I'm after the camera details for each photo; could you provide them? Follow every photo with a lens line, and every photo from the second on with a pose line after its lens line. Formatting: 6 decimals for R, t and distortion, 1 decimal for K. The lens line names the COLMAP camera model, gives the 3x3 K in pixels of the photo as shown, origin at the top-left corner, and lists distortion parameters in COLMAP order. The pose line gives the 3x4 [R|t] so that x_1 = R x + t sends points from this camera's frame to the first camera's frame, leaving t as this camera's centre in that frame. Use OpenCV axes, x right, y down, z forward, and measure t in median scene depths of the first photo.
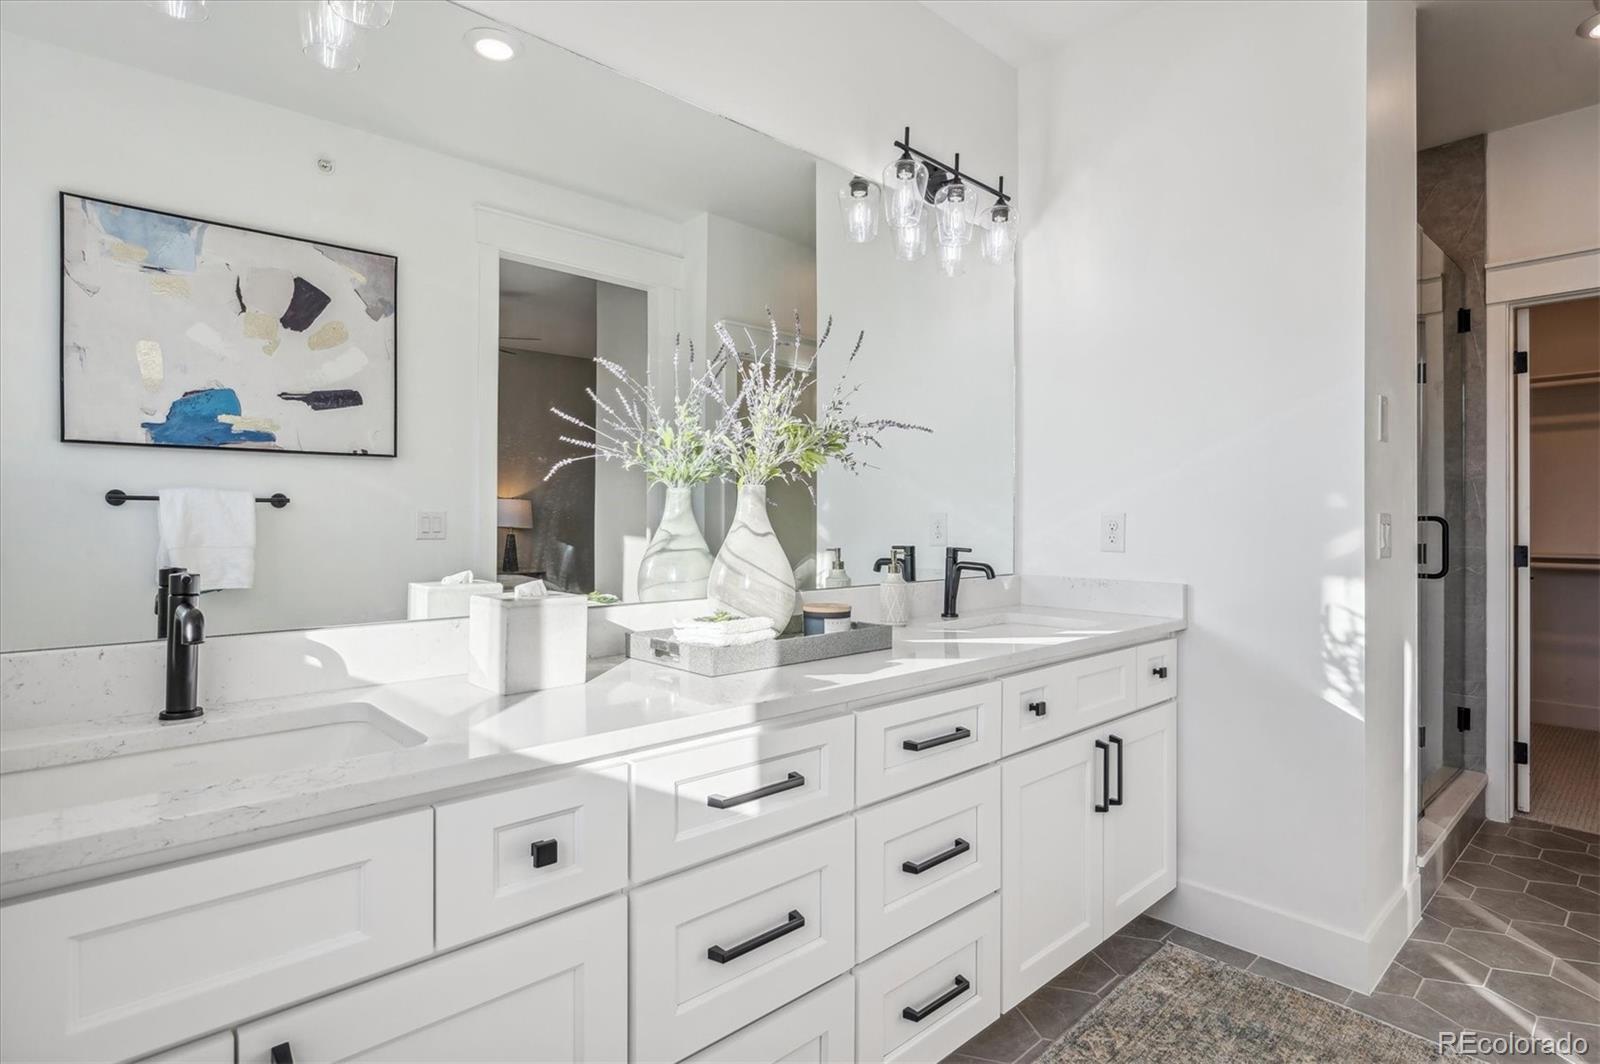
lens RADIAL K [[811.4, 0, 796.1], [0, 811.4, 517.1], [0, 0, 1]] dist [-0.003858, -0.001605]
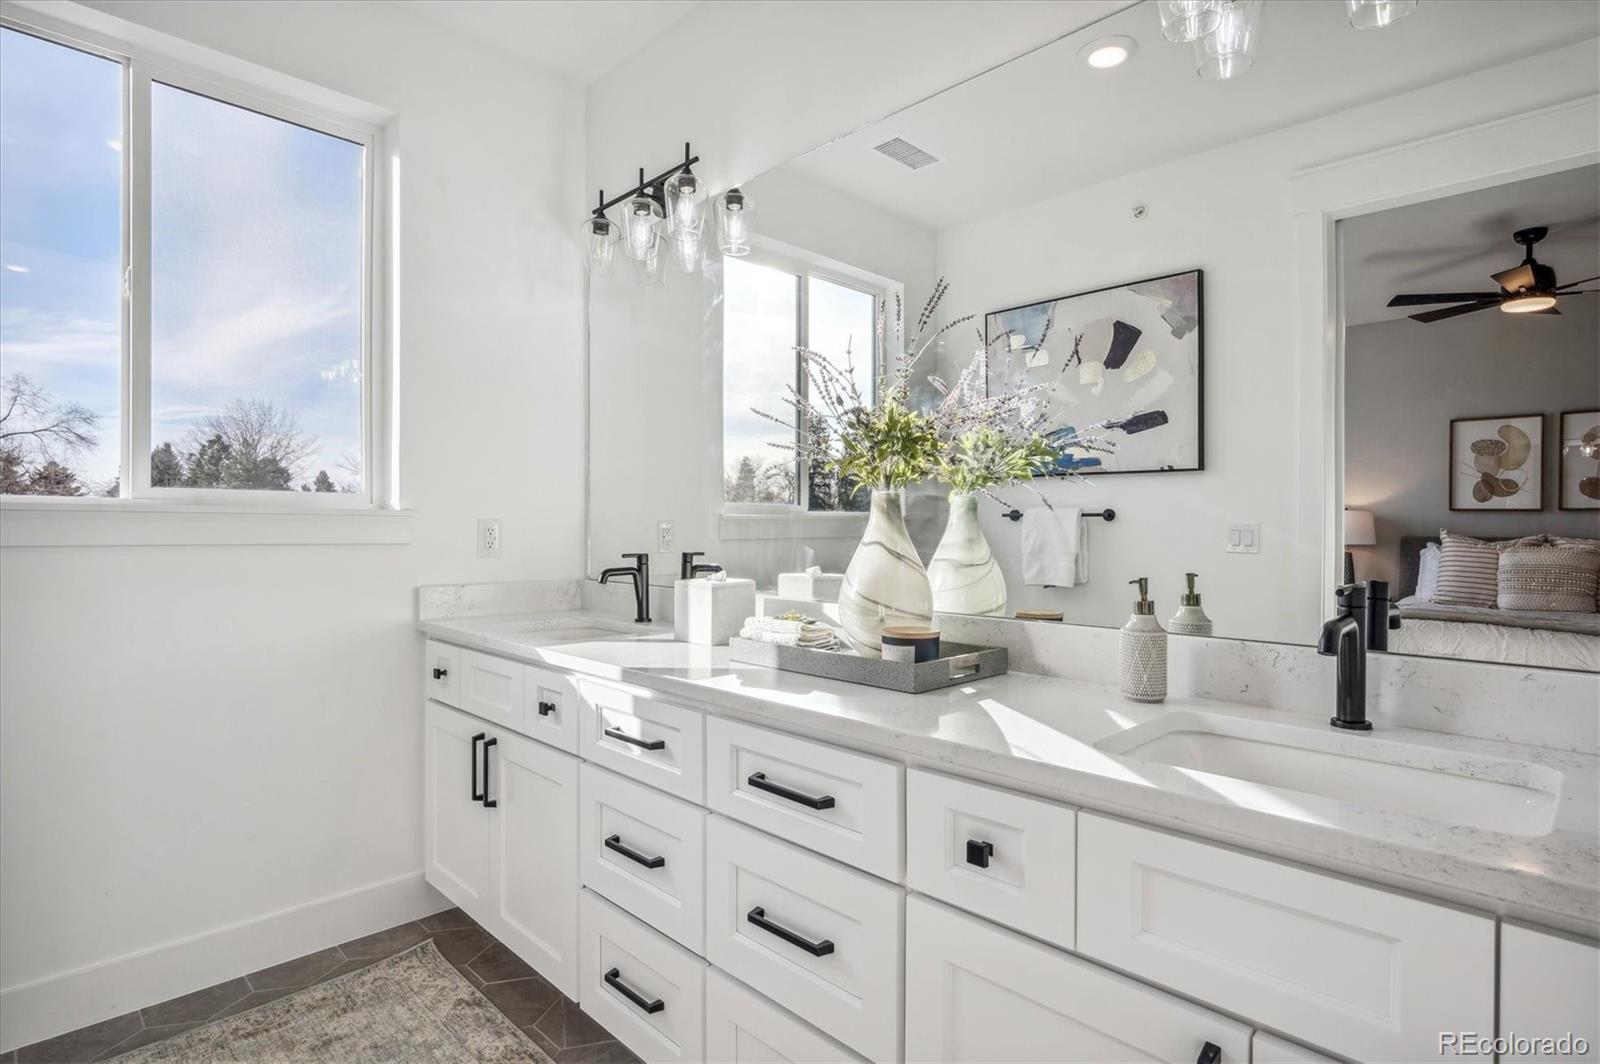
lens RADIAL K [[811.4, 0, 793.2], [0, 811.4, 528.1], [0, 0, 1]] dist [-0.003858, -0.001605]
pose [[0.057424, 0.004674, -0.998339, 0.962599], [-0.008140, 0.999958, 0.004213, -0.005107], [0.998317, 0.007884, 0.057459, 0.897944]]
